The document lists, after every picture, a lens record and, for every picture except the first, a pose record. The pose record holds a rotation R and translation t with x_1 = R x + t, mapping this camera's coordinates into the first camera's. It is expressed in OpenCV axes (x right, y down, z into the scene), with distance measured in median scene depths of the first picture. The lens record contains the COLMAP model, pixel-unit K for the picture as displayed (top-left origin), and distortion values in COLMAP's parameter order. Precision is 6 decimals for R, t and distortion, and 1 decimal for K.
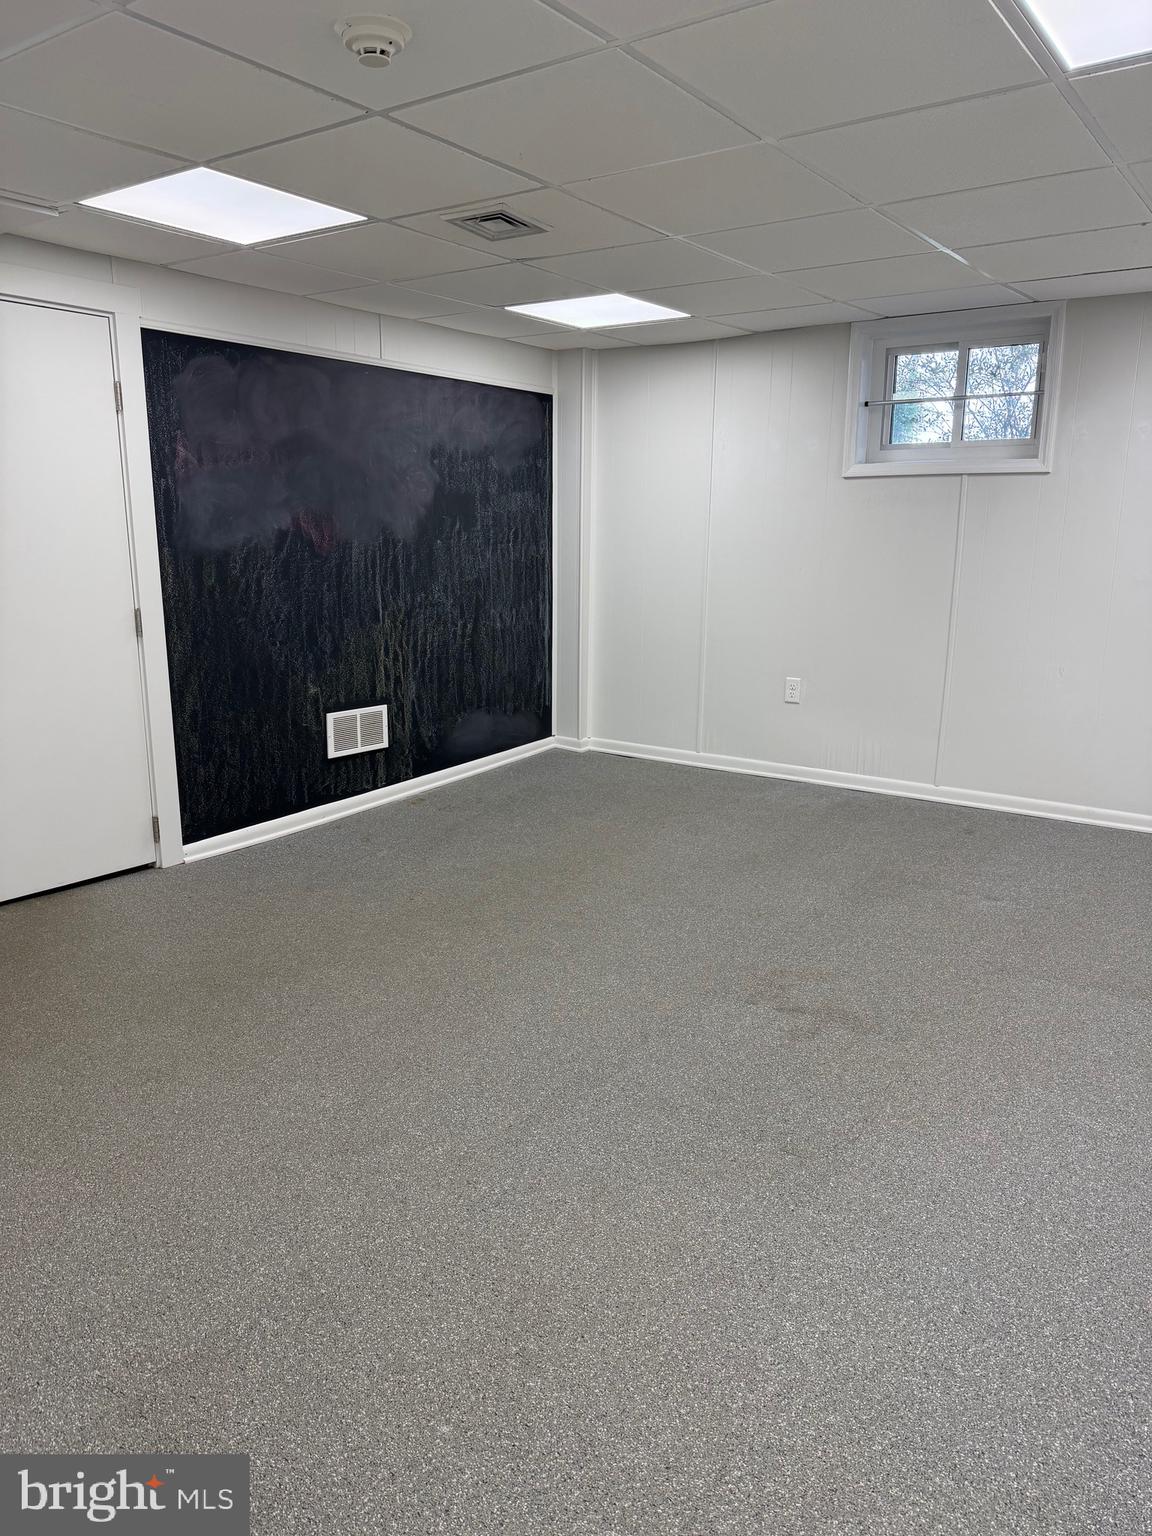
lens RADIAL K [[1068.3, 0, 566.9], [0, 1068.3, 766.7], [0, 0, 1]] dist [0.147754, -0.272728]
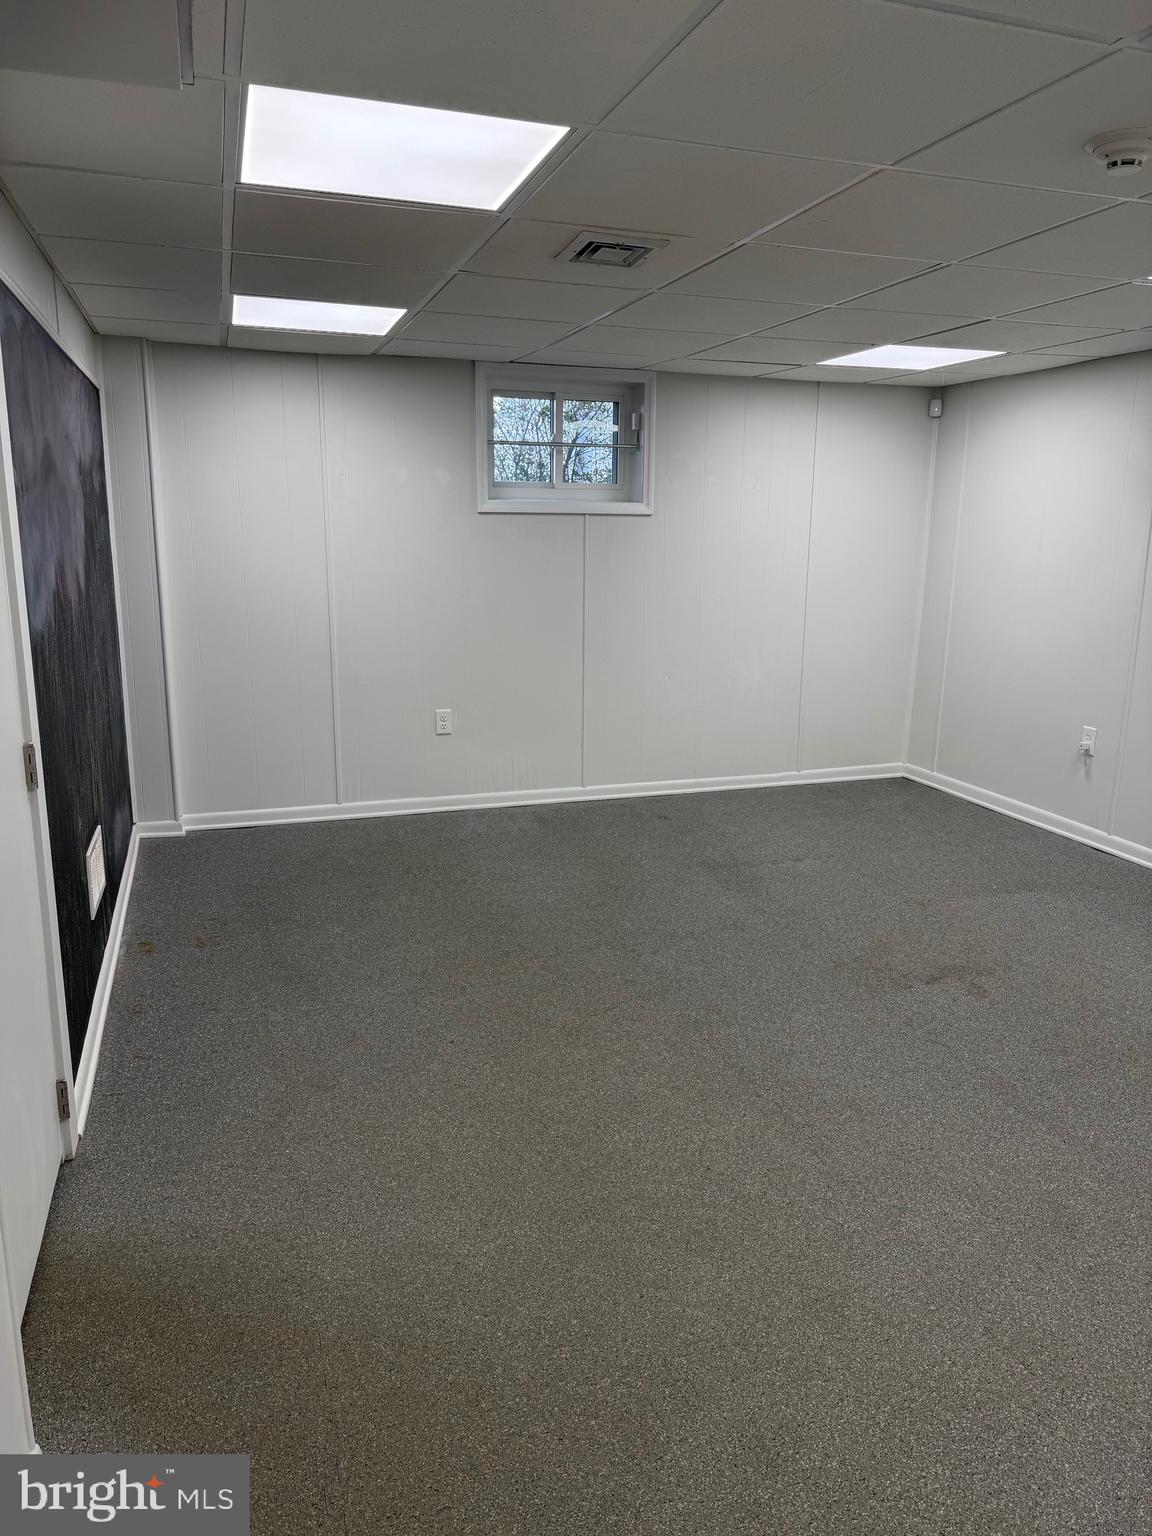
lens RADIAL K [[1068.3, 0, 566.9], [0, 1068.3, 766.7], [0, 0, 1]] dist [0.147754, -0.272728]
pose [[0.587976, -0.178369, 0.788967, -0.588347], [0.171747, 0.980673, 0.093716, -0.118940], [-0.790435, 0.080400, 0.607247, 0.354952]]
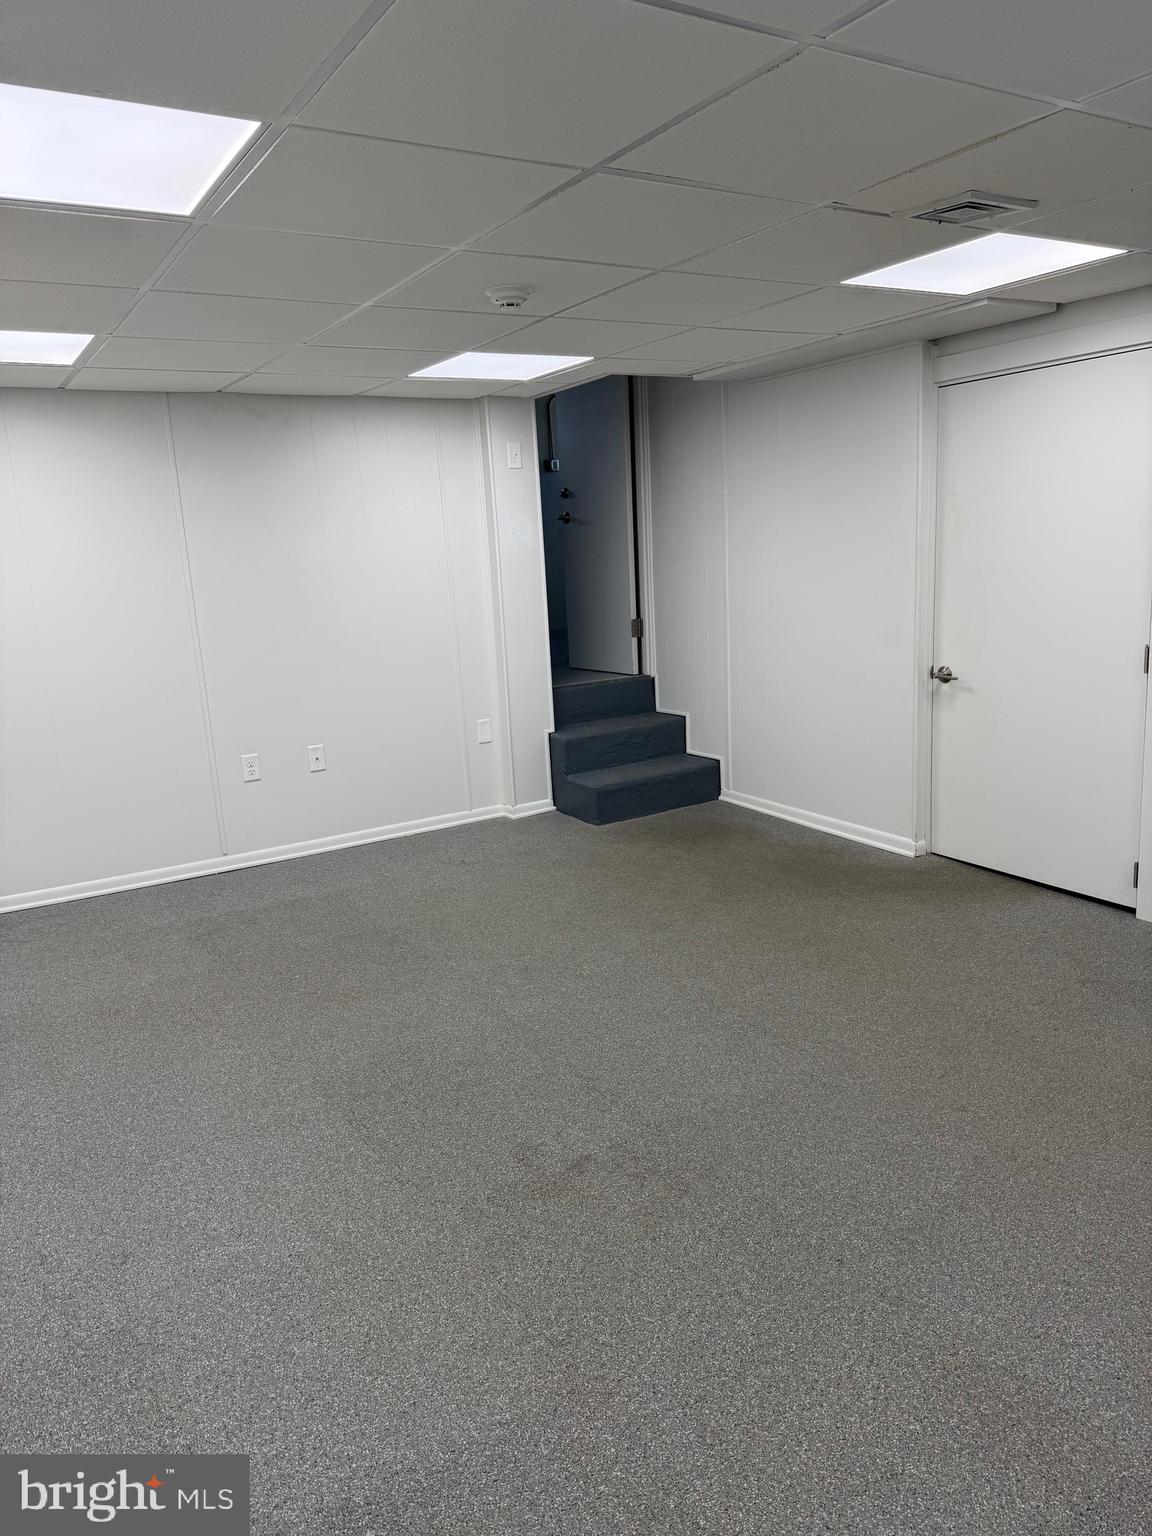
lens RADIAL K [[1068.3, 0, 566.9], [0, 1068.3, 766.7], [0, 0, 1]] dist [0.147754, -0.272728]
pose [[-0.384787, 0.200801, -0.900898, 0.578318], [-0.152560, 0.948788, 0.276636, -0.195345], [0.910310, 0.243887, -0.334447, 0.749895]]
